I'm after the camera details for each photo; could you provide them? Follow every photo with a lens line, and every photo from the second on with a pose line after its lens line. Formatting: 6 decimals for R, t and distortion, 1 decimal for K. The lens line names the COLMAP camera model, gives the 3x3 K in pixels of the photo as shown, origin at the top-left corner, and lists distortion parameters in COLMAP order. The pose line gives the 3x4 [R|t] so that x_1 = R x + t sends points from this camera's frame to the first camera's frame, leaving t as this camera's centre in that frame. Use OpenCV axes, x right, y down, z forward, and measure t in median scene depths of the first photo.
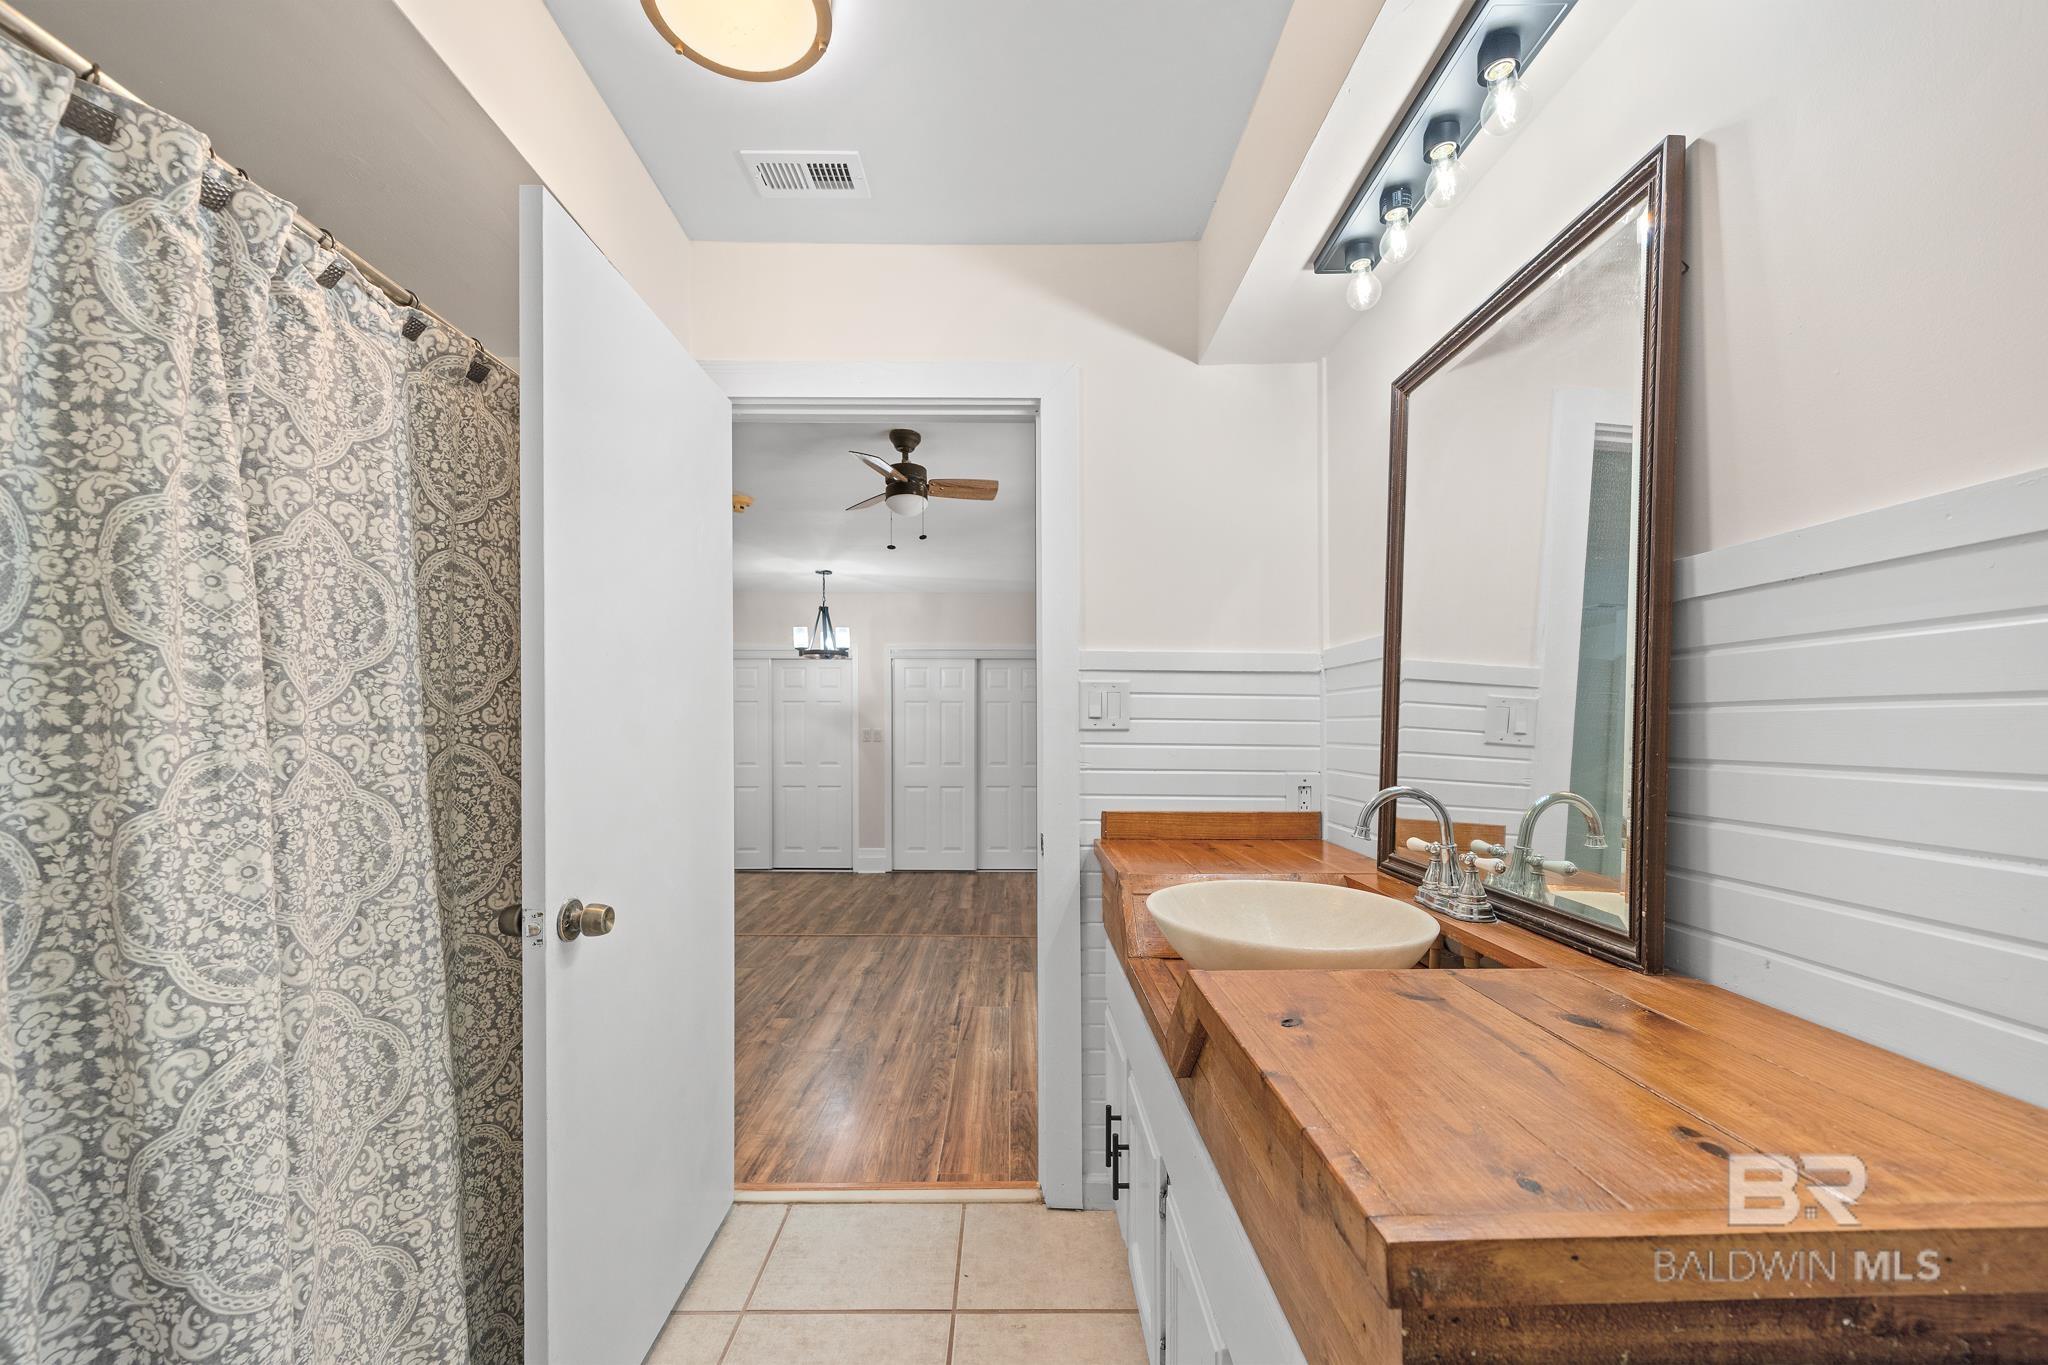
lens RADIAL K [[815.8, 0, 1029.2], [0, 815.8, 699.2], [0, 0, 1]] dist [-0.001063, -0.000096]
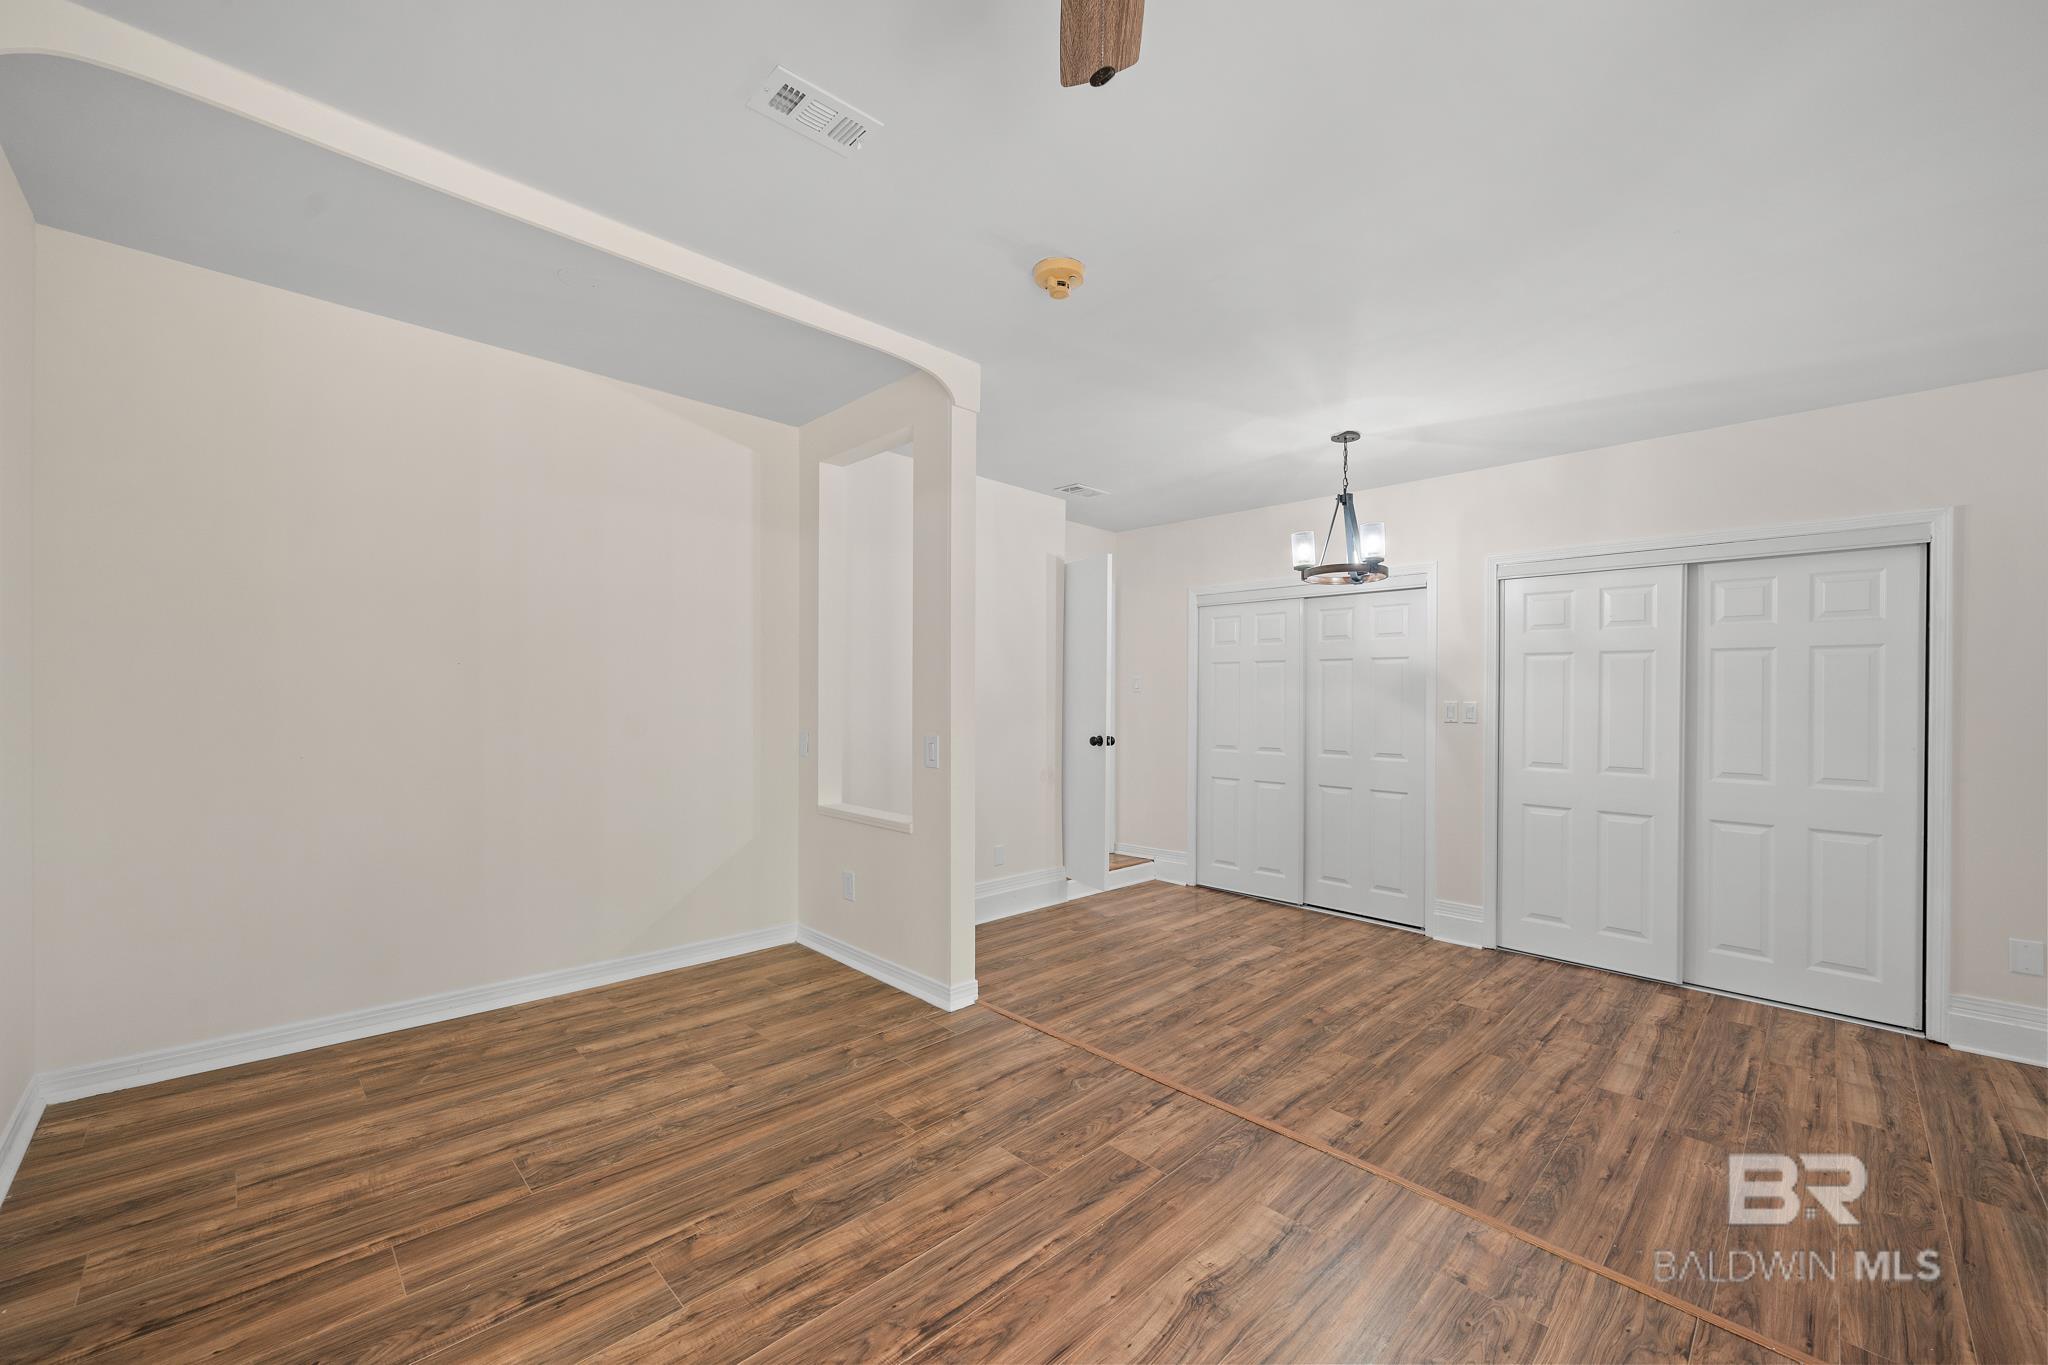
lens RADIAL K [[815.8, 0, 1029.2], [0, 815.8, 699.2], [0, 0, 1]] dist [-0.001063, -0.000096]
pose [[0.698116, 0.008015, -0.715940, 0.013075], [0.009666, 0.999741, 0.020617, 0.019747], [0.715919, -0.021313, 0.697858, 0.368185]]
